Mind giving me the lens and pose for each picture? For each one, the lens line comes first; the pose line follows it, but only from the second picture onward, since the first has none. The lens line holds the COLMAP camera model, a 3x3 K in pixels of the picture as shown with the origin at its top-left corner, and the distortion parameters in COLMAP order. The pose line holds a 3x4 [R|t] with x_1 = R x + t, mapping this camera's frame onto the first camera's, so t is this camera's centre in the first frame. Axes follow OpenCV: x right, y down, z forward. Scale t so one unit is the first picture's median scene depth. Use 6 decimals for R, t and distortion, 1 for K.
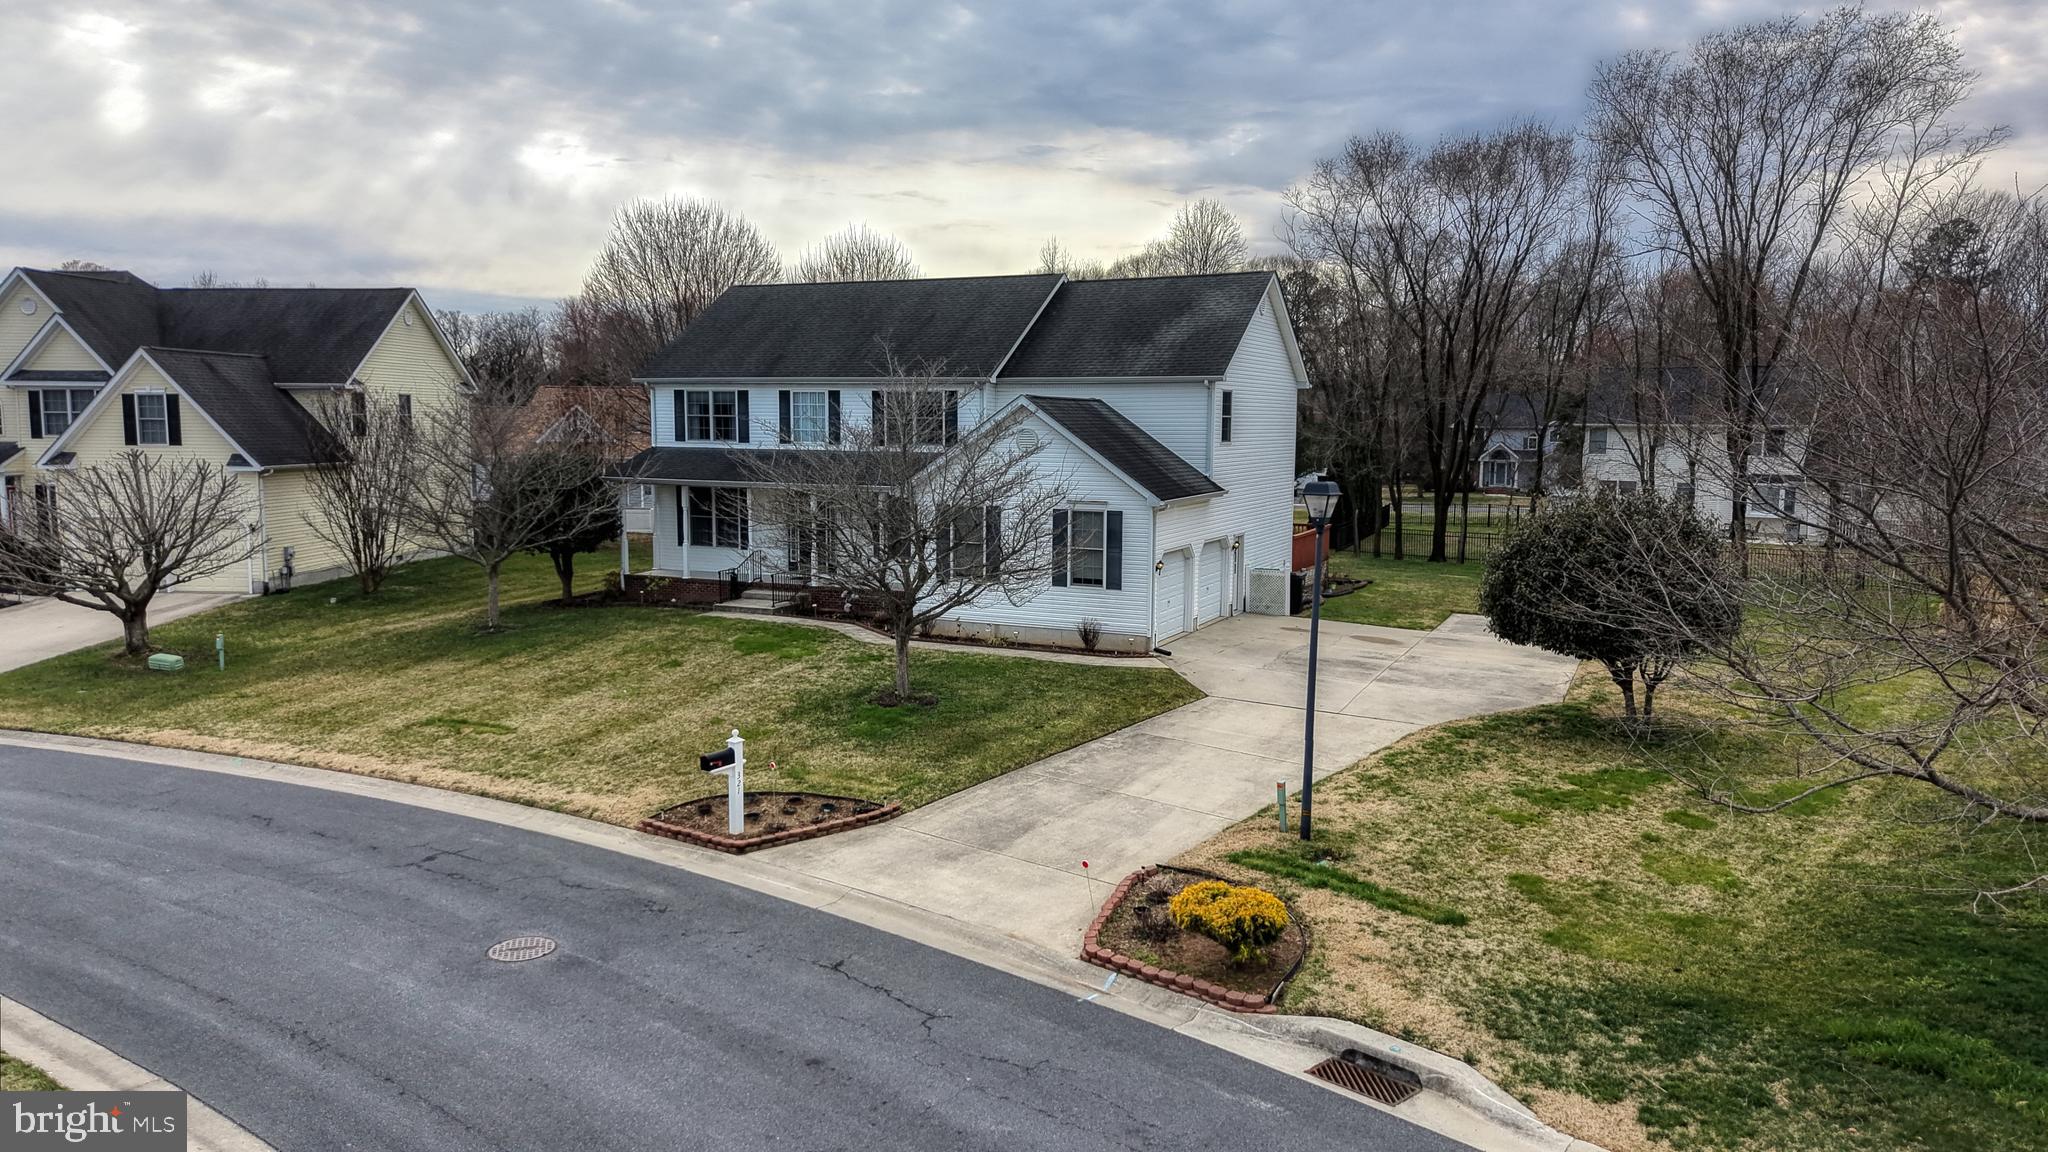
lens RADIAL K [[1368.8, 0, 1019.3], [0, 1368.8, 565.0], [0, 0, 1]] dist [0.024546, -0.030612]
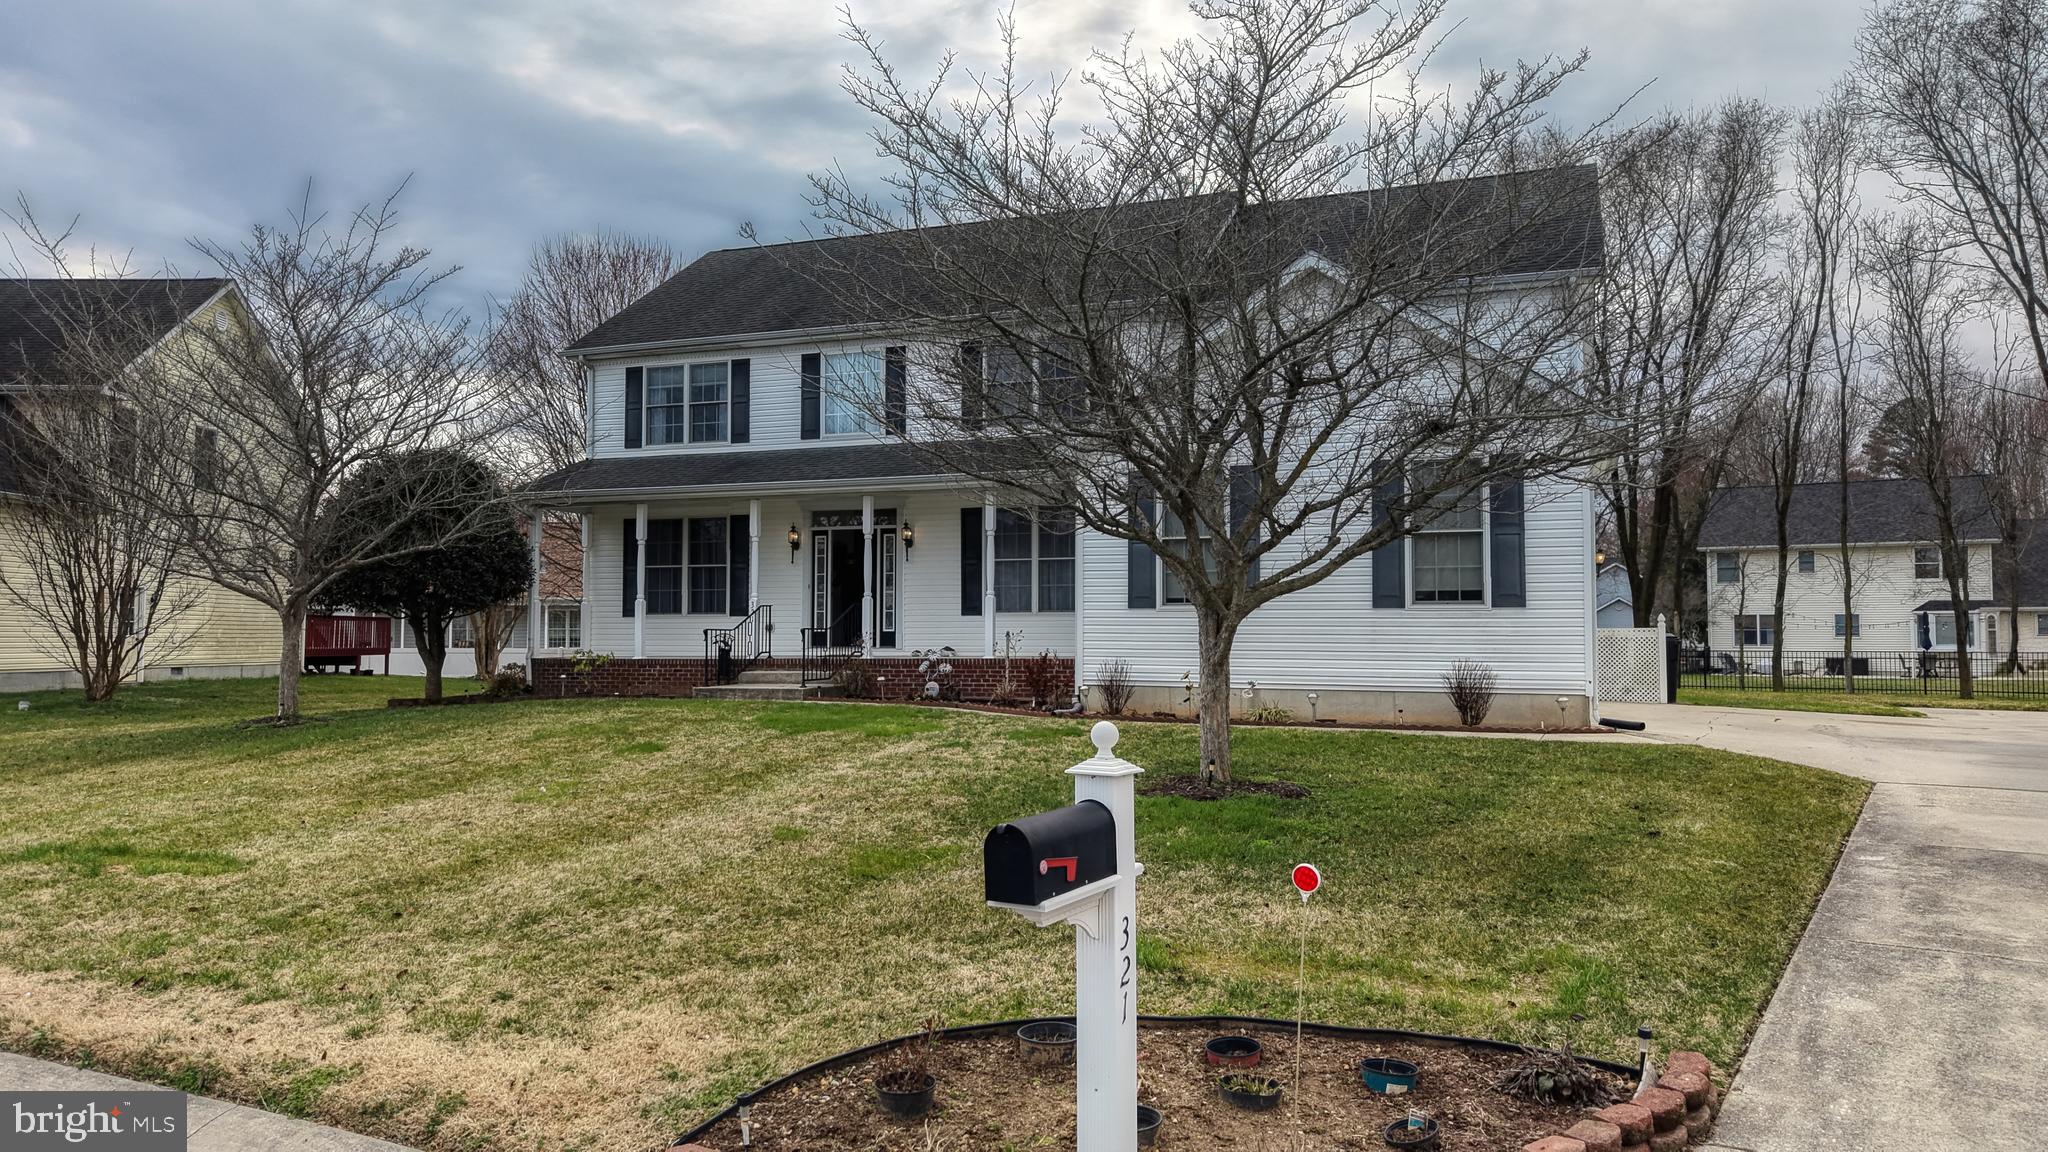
lens RADIAL K [[1368.8, 0, 1019.4], [0, 1368.8, 586.4], [0, 0, 1]] dist [0.024546, -0.030612]
pose [[0.997527, 0.000877, 0.070283, -0.122191], [0.009230, 0.989629, -0.143352, 0.066934], [-0.069680, 0.143646, 0.987173, 0.401126]]
